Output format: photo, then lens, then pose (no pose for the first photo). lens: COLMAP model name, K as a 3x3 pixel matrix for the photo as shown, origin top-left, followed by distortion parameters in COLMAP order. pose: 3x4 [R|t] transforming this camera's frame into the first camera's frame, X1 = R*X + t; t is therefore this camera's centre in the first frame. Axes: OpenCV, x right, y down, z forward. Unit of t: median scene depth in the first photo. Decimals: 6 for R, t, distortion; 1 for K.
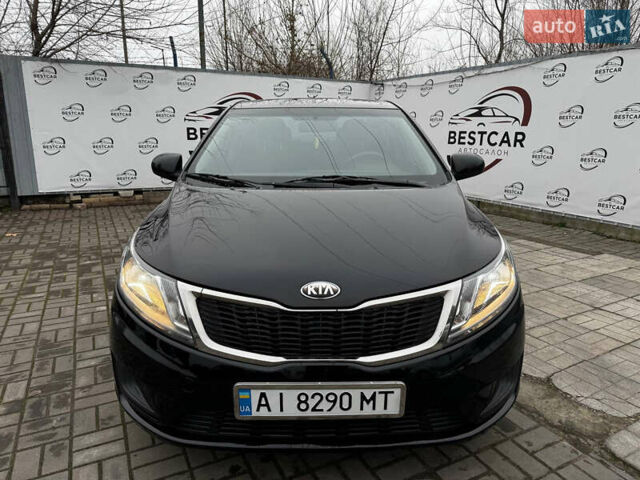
lens RADIAL K [[448.8, 0, 316.1], [0, 448.8, 241.4], [0, 0, 1]] dist [0.000386, 0.000952]
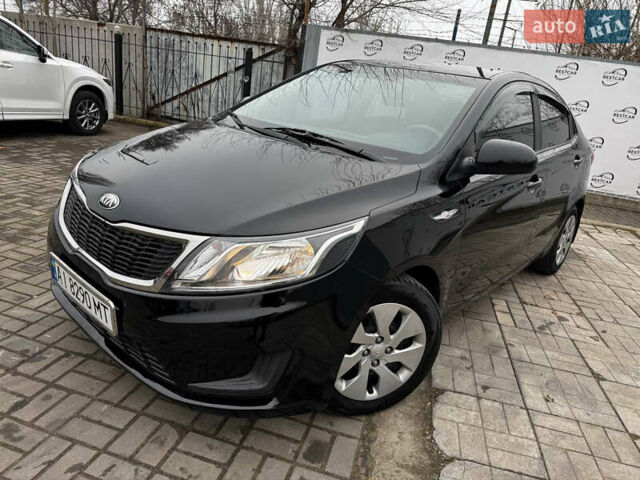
lens RADIAL K [[451.0, 0, 320.0], [0, 451.0, 240.0], [0, 0, 1]] dist [0.006246, -0.004386]
pose [[0.743174, 0.300181, -0.597983, 0.764467], [-0.284218, 0.950705, 0.124017, -0.060789], [0.605733, 0.077791, 0.791856, 0.310468]]
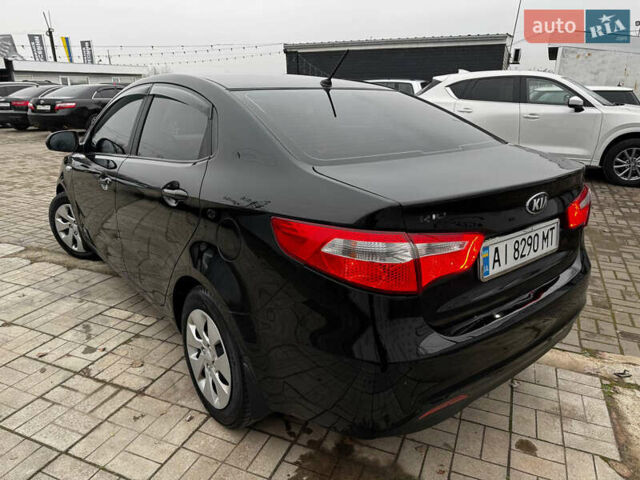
lens RADIAL K [[454.8, 0, 320.0], [0, 454.8, 240.0], [0, 0, 1]] dist [-0.003698, -0.001708]
pose [[-0.780437, 0.194667, -0.594157, 0.737704], [-0.152537, 0.862298, 0.482881, -0.798883], [0.606341, 0.467489, -0.643276, 2.942820]]
